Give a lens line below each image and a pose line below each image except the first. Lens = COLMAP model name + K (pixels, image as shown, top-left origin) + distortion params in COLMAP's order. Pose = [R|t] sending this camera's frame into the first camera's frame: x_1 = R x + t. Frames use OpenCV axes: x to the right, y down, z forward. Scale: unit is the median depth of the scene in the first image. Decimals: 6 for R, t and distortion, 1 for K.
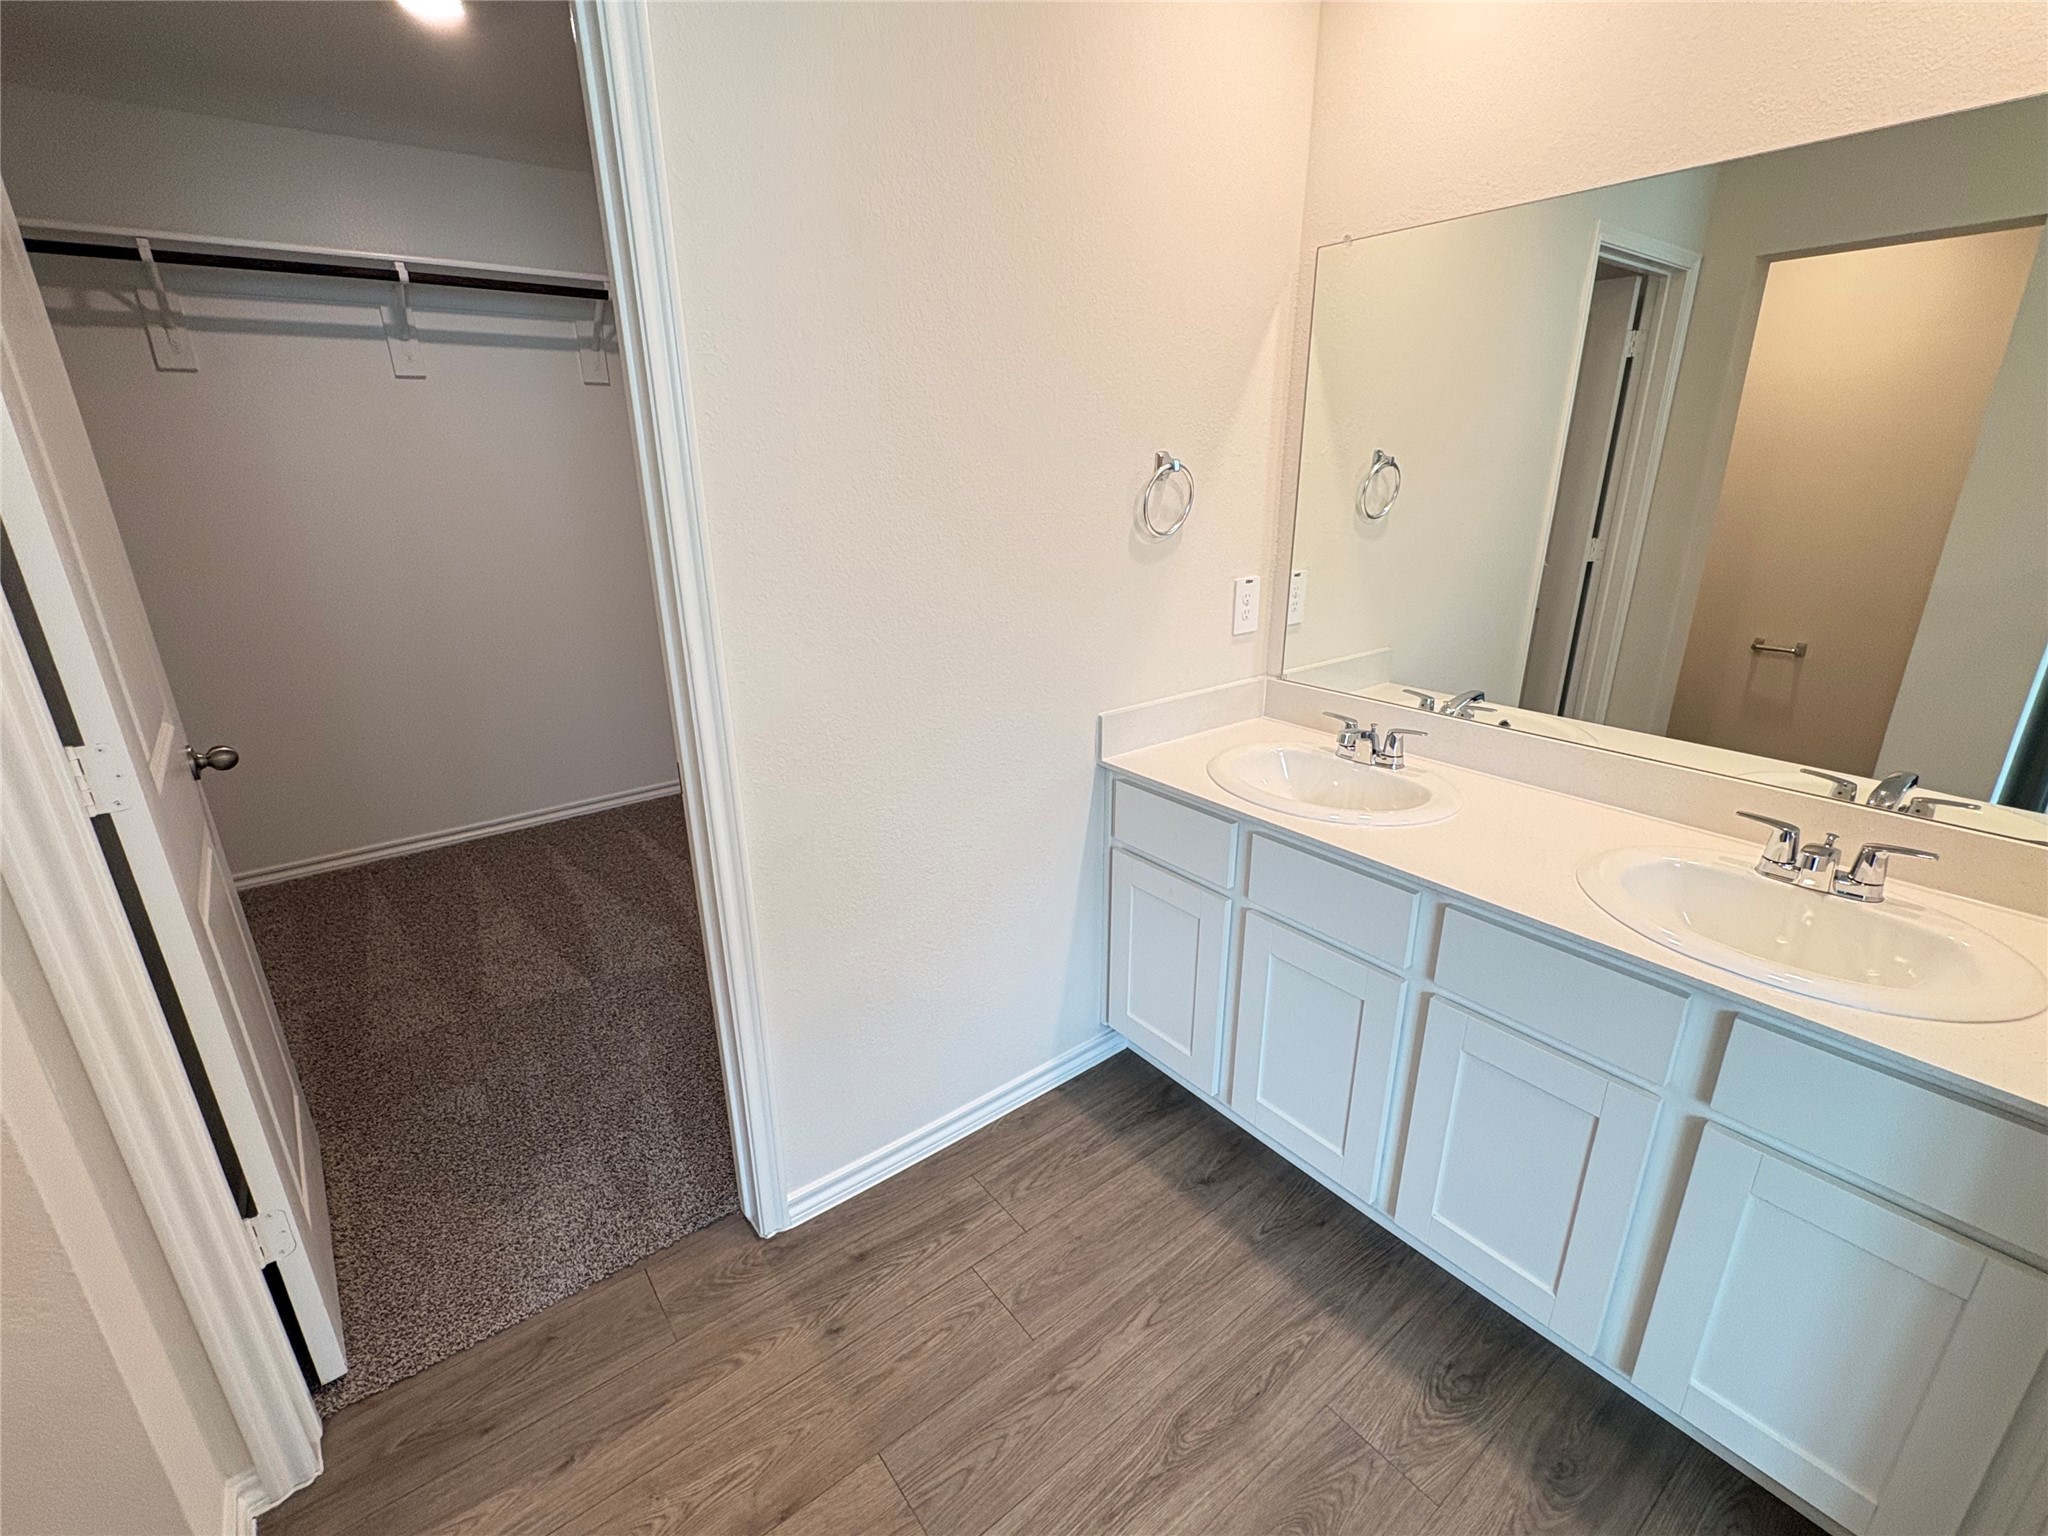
lens RADIAL K [[920.0, 0, 1017.0], [0, 920.0, 778.6], [0, 0, 1]] dist [-0.002166, -0.000083]
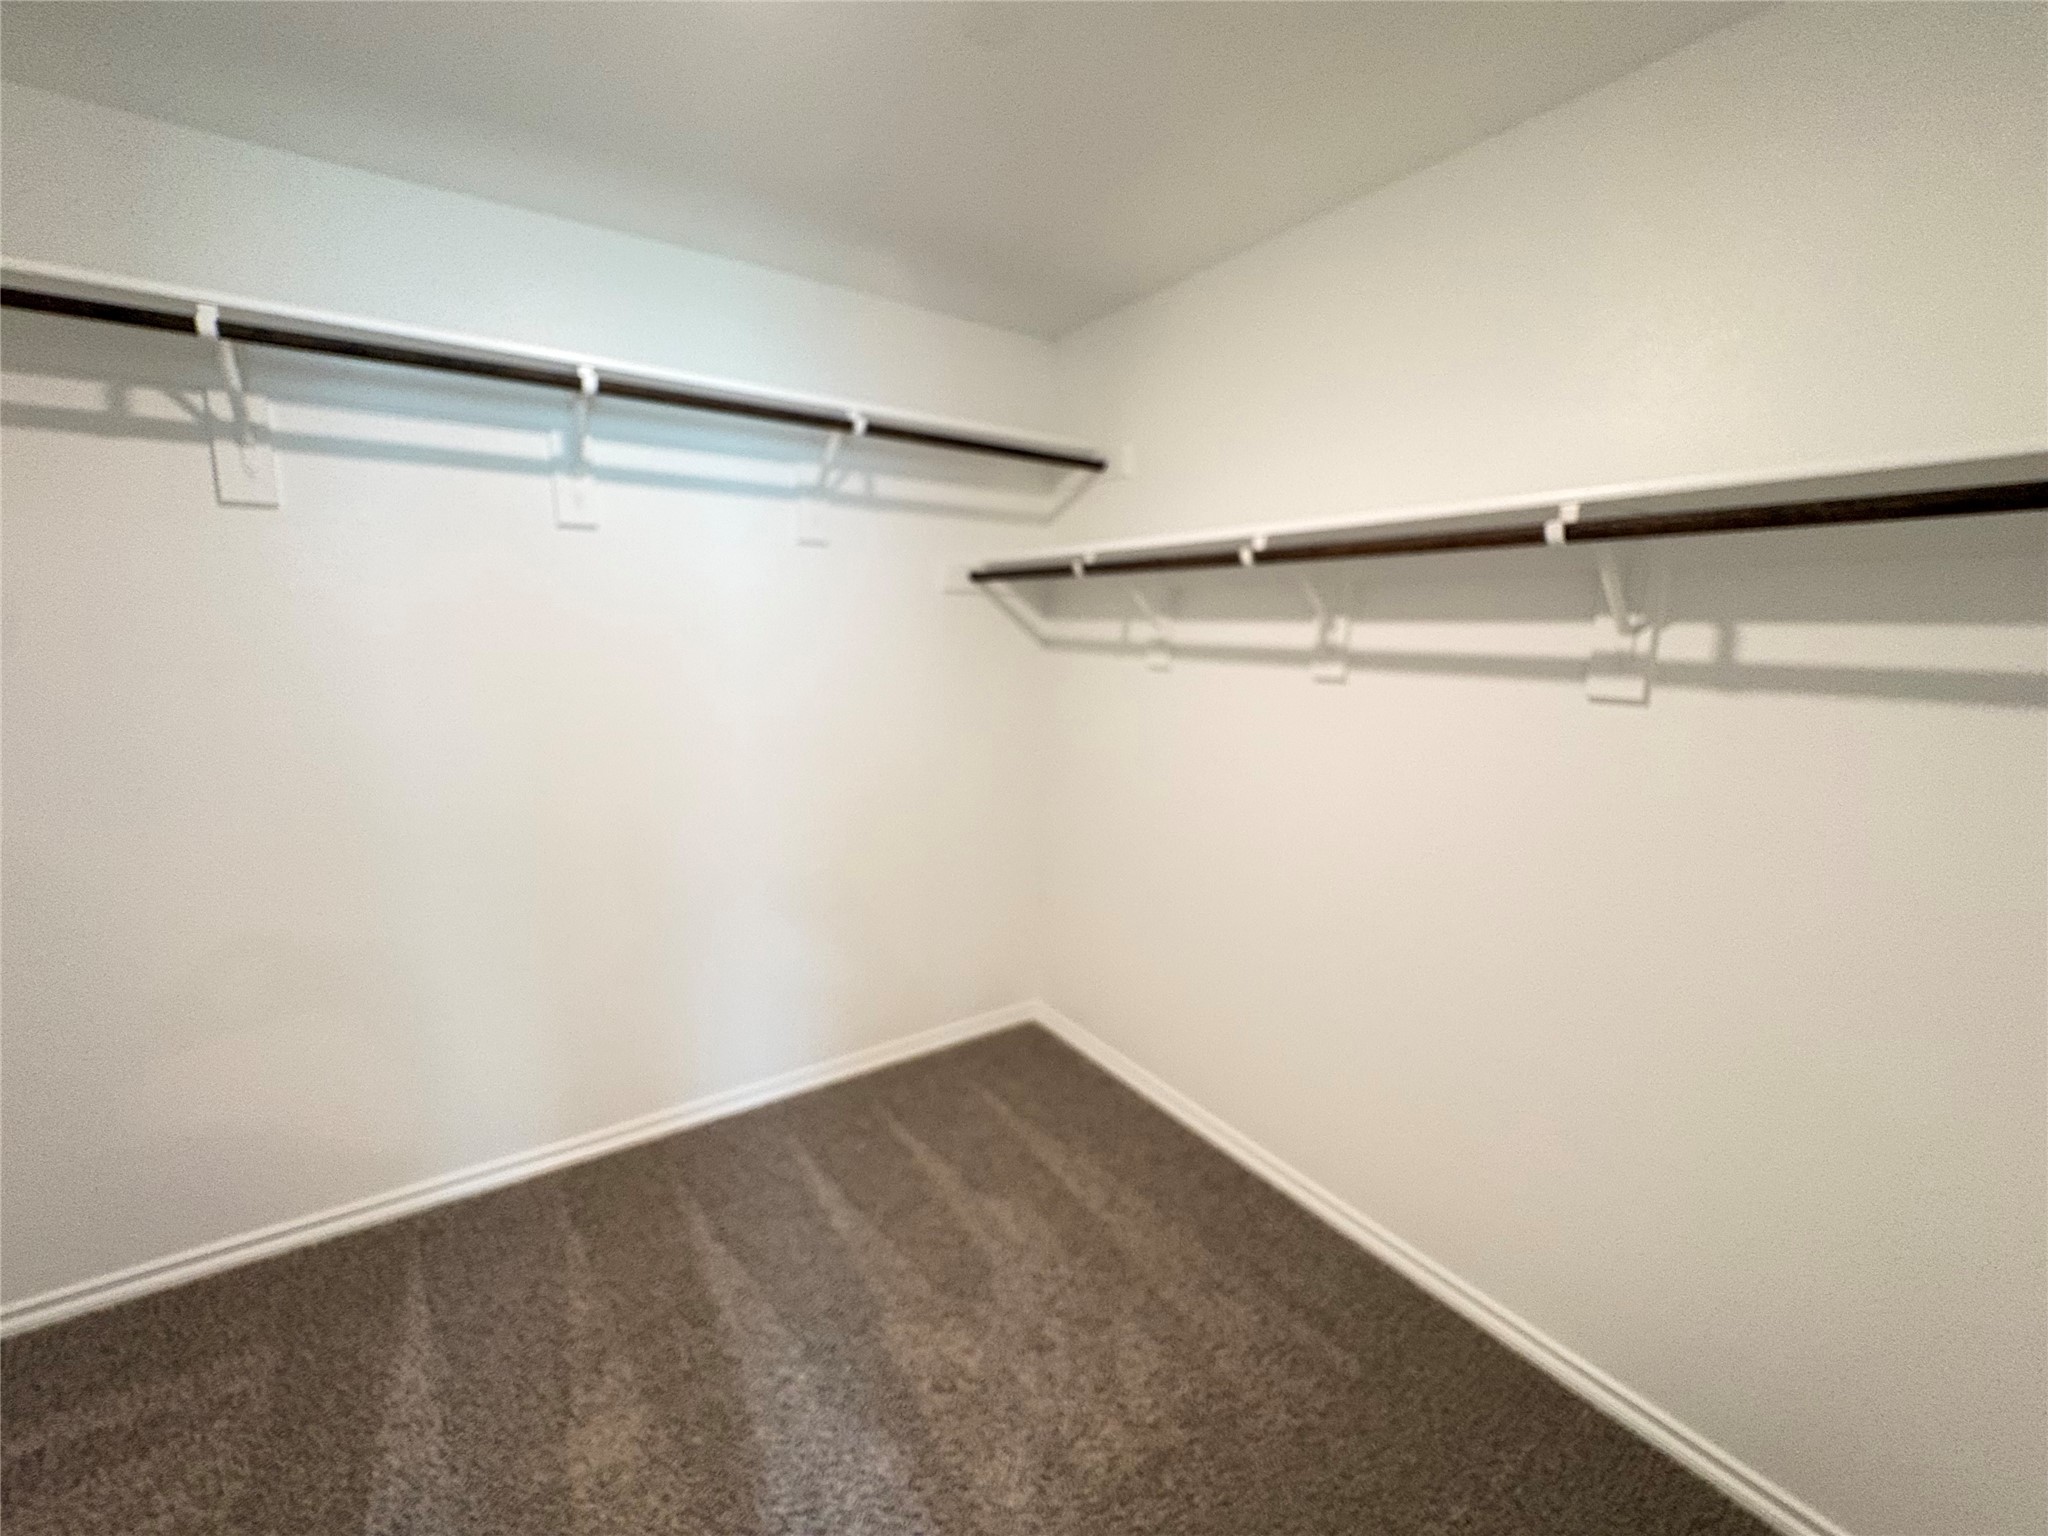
lens RADIAL K [[864.4, 0, 1028.6], [0, 864.4, 770.4], [0, 0, 1]] dist [-0.000459, 0.000563]
pose [[0.997880, 0.034961, -0.054896, -0.299259], [-0.043678, 0.985052, -0.166629, -0.171291], [0.048250, 0.168674, 0.984490, 0.434931]]
